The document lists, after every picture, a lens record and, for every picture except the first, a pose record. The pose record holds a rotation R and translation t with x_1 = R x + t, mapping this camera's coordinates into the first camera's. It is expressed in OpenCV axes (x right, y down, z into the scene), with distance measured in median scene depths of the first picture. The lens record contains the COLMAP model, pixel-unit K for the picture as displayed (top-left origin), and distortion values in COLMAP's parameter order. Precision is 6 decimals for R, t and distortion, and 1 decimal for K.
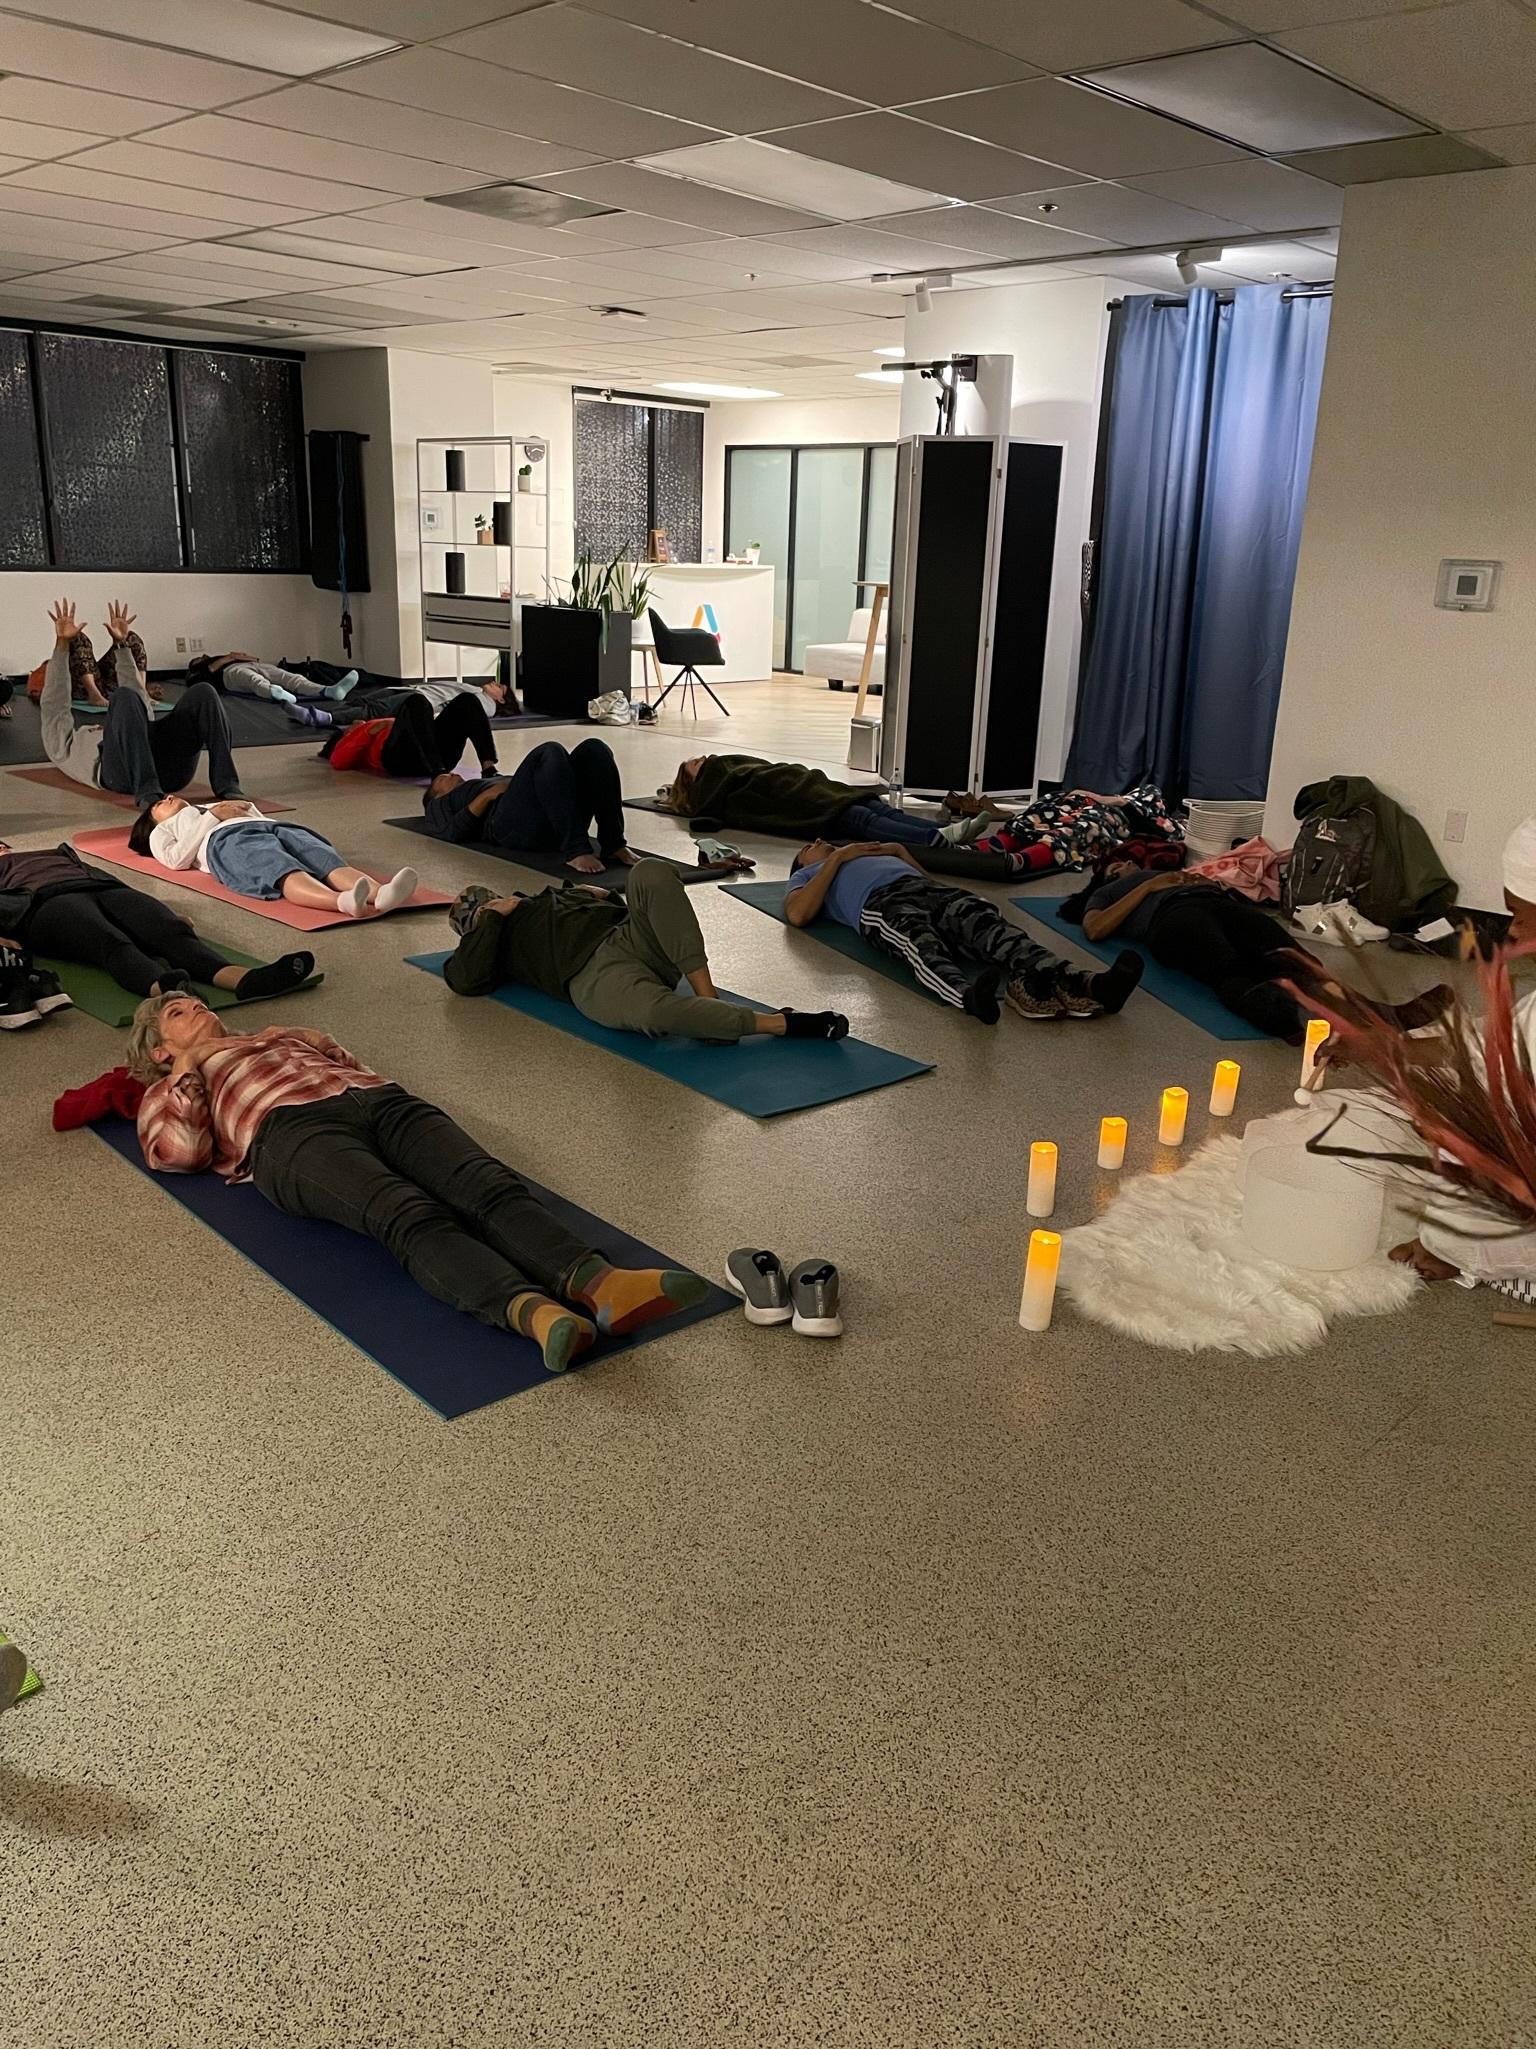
lens RADIAL K [[1530.1, 0, 768.0], [0, 1530.1, 1024.5], [0, 0, 1]] dist [0.092894, -0.123317]
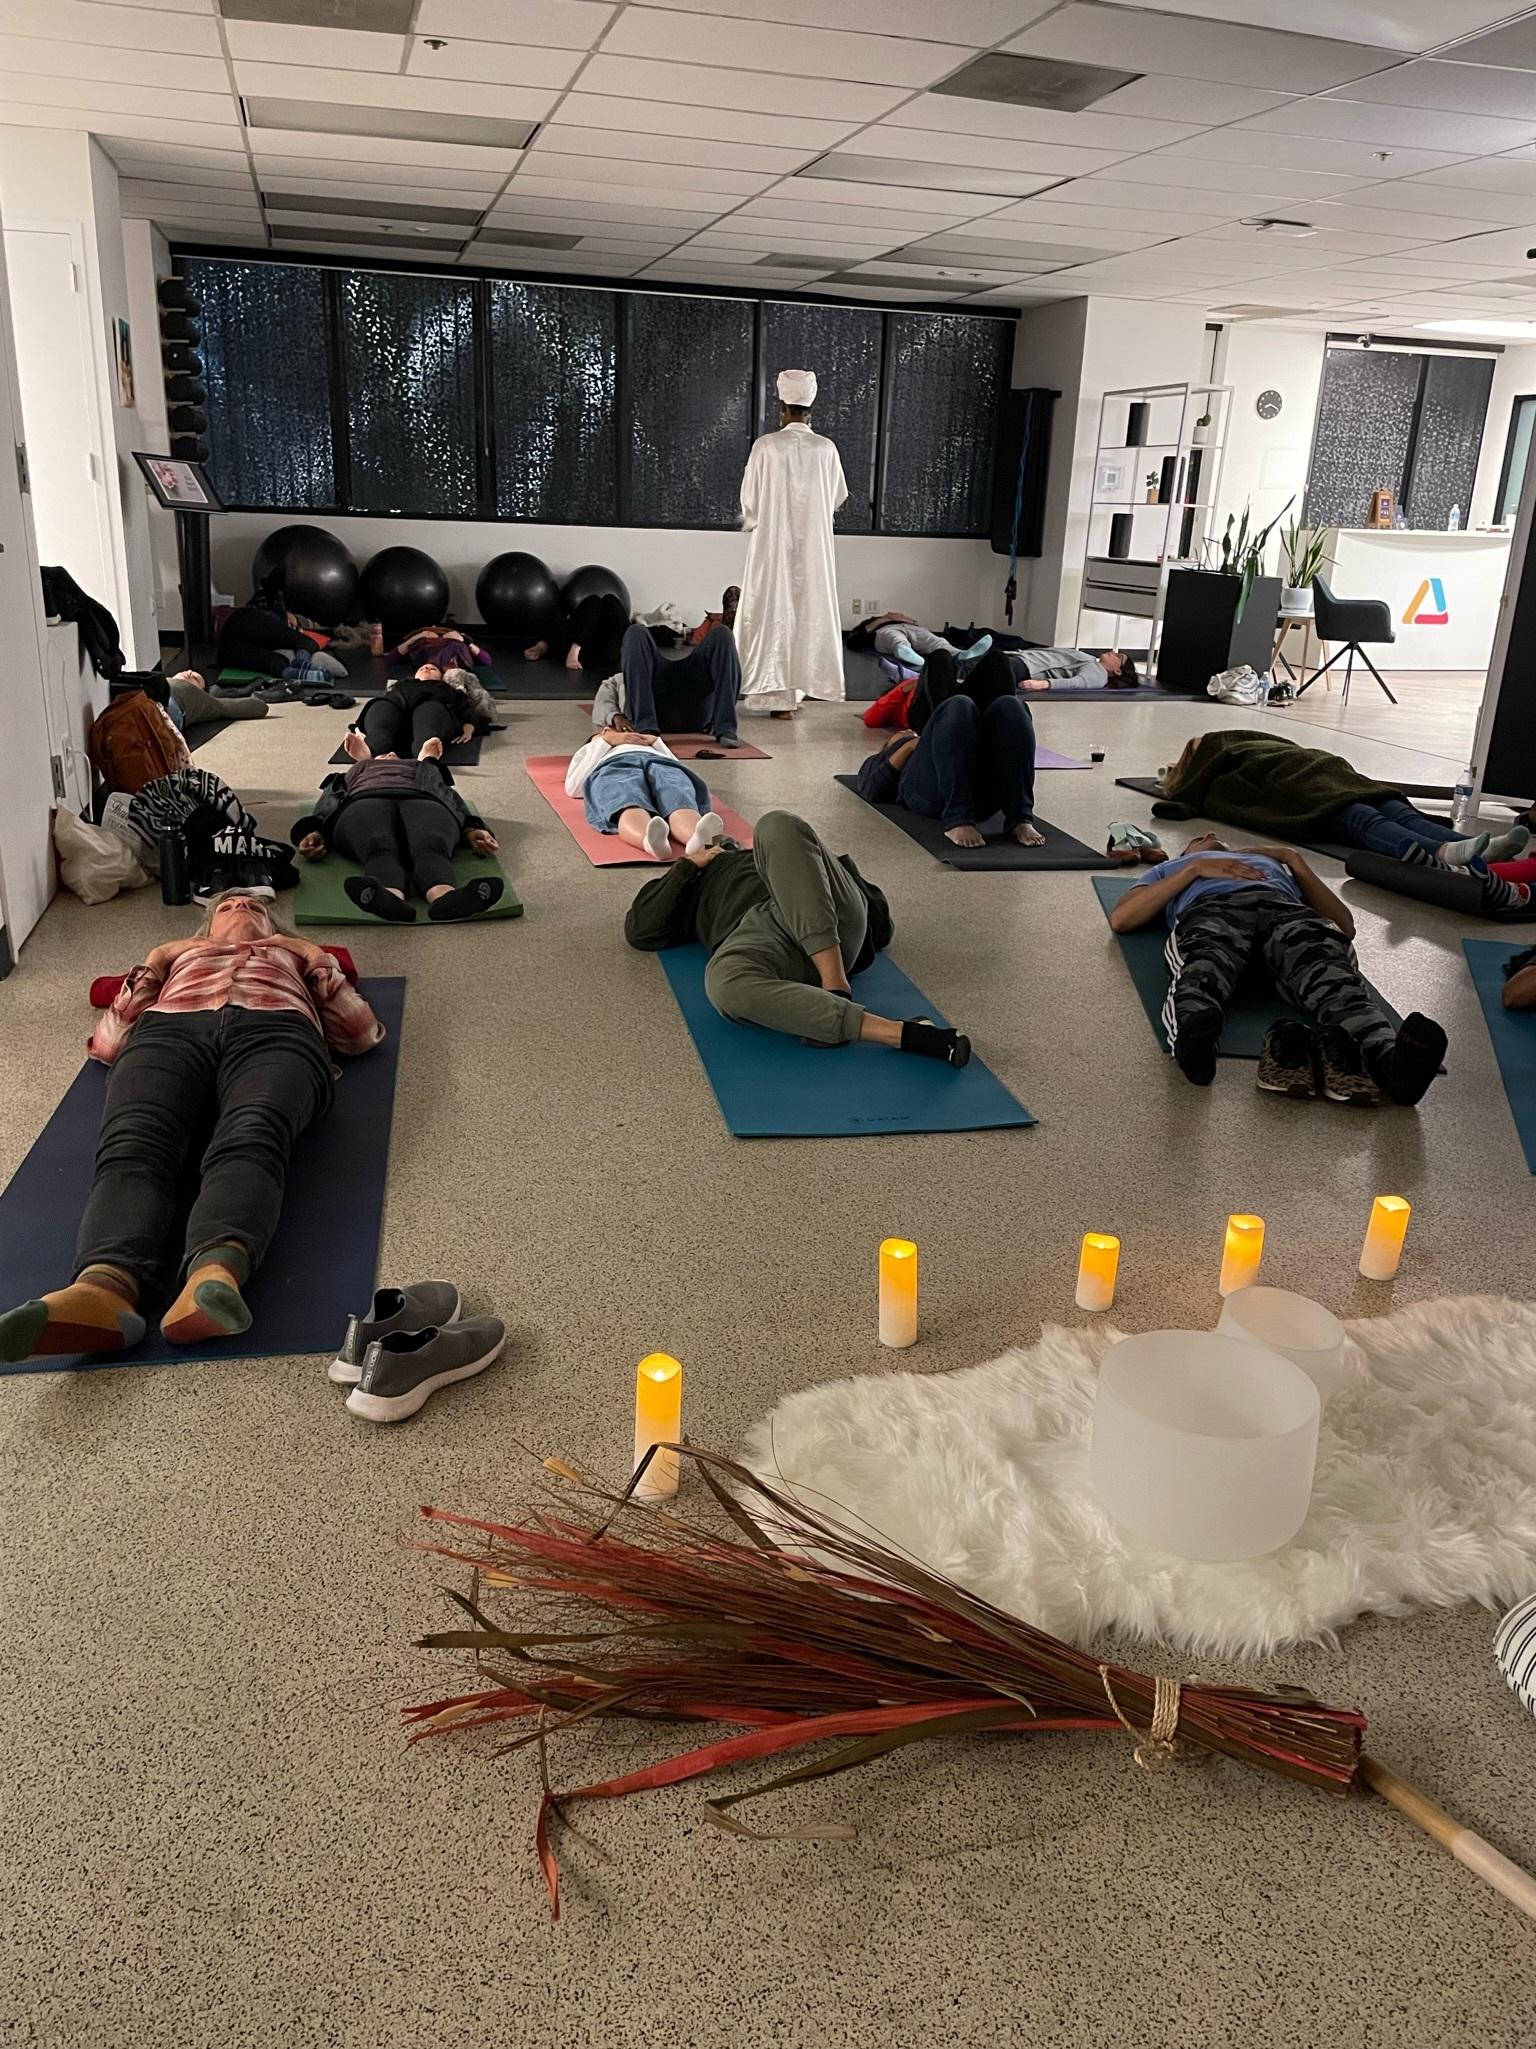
lens RADIAL K [[1530.1, 0, 768.0], [0, 1530.1, 1024.5], [0, 0, 1]] dist [0.092894, -0.123317]
pose [[0.862813, 0.166111, -0.477453, 0.112746], [-0.163851, 0.985378, 0.046725, -0.010662], [0.478233, 0.037917, 0.877414, 0.092878]]
